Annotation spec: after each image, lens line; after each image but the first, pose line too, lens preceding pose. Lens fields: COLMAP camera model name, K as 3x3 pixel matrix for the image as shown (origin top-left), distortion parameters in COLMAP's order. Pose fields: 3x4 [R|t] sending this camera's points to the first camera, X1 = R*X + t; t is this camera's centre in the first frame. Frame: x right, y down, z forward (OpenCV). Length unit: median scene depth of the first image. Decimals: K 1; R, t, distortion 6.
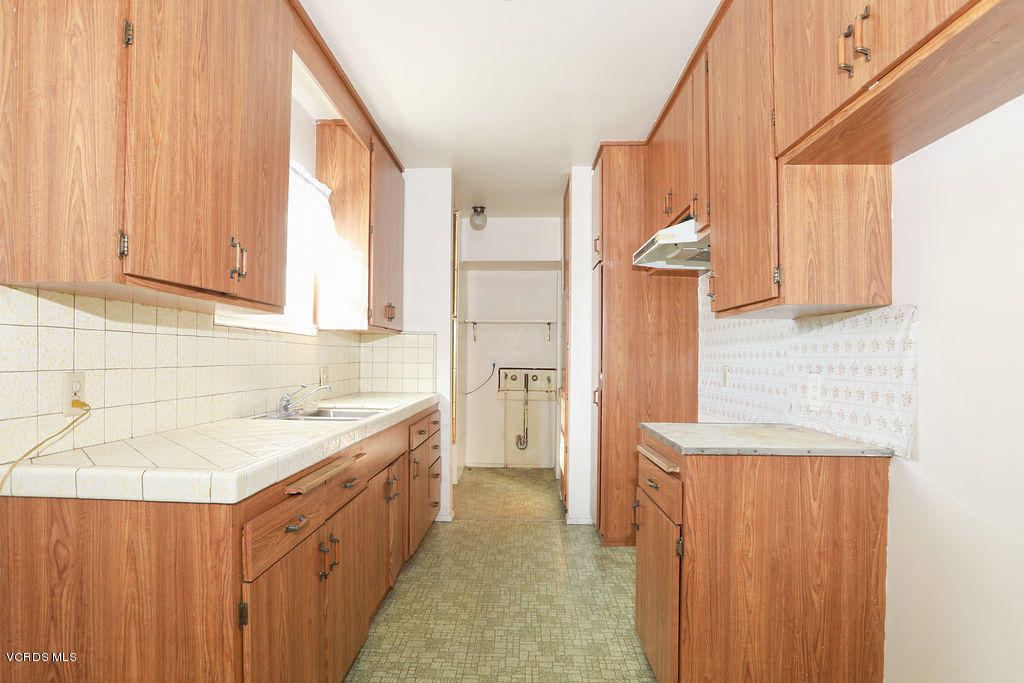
lens RADIAL K [[472.3, 0, 511.4], [0, 472.3, 350.2], [0, 0, 1]] dist [-0.046983, 0.012047]
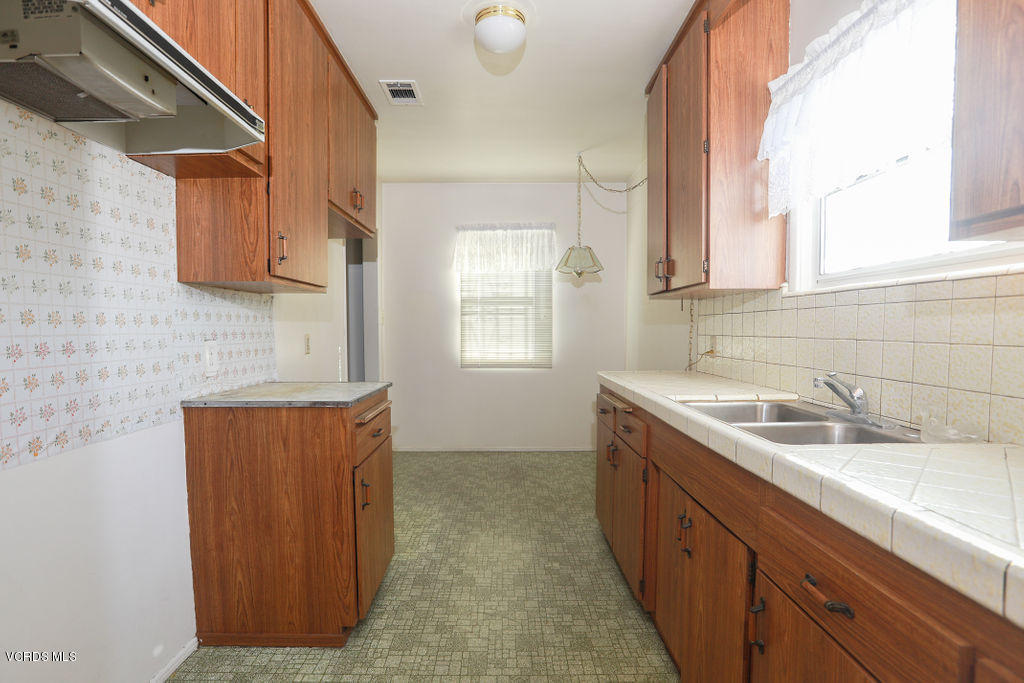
lens RADIAL K [[472.3, 0, 511.3], [0, 472.3, 345.3], [0, 0, 1]] dist [-0.046983, 0.012047]
pose [[-0.999071, -0.007726, -0.042395, 0.016219], [-0.008410, 0.999837, 0.015966, 0.037120], [0.042265, 0.016308, -0.998973, 2.043447]]
